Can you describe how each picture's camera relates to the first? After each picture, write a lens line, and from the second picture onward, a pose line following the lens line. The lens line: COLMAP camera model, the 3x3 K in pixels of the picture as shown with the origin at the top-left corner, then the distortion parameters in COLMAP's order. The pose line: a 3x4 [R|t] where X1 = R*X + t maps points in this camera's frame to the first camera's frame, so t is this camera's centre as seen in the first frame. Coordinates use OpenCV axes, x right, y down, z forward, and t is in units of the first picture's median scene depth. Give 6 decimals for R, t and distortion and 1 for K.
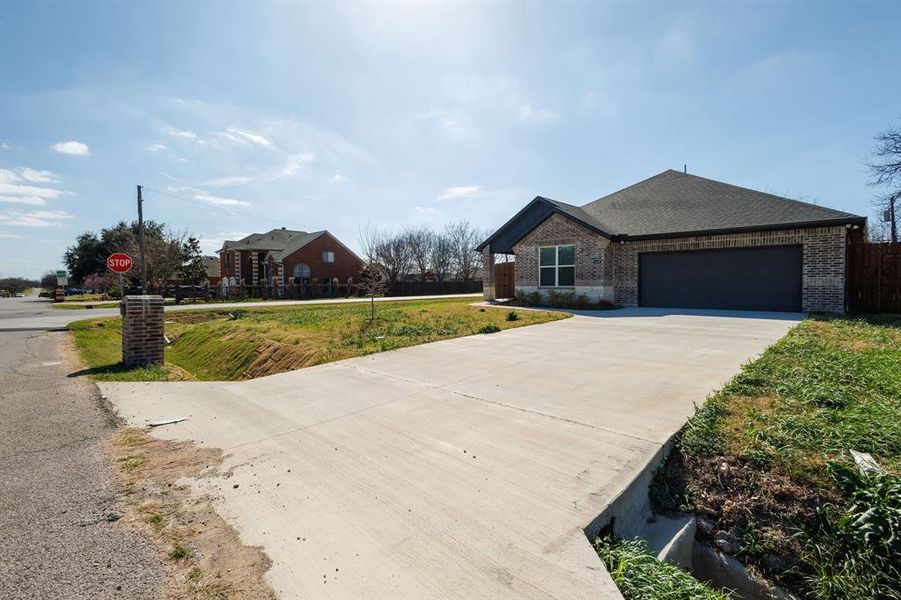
lens RADIAL K [[418.9, 0, 450.2], [0, 418.9, 295.9], [0, 0, 1]] dist [0.002219, -0.000044]
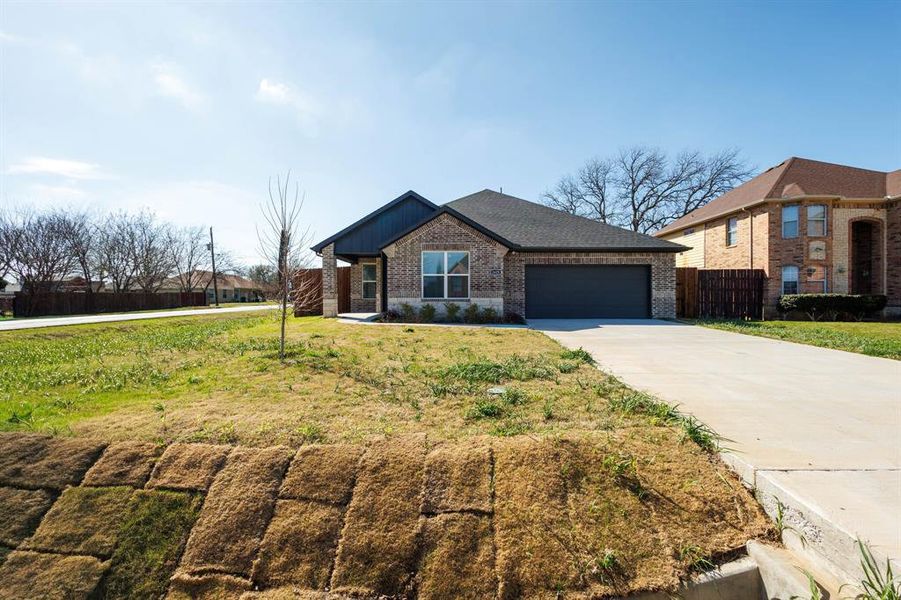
lens RADIAL K [[418.9, 0, 451.6], [0, 418.9, 300.6], [0, 0, 1]] dist [0.002219, -0.000044]
pose [[0.729185, -0.001419, 0.684315, -0.353255], [0.014493, 0.999806, -0.013371, -0.006621], [-0.684163, 0.019668, 0.729064, 0.394957]]
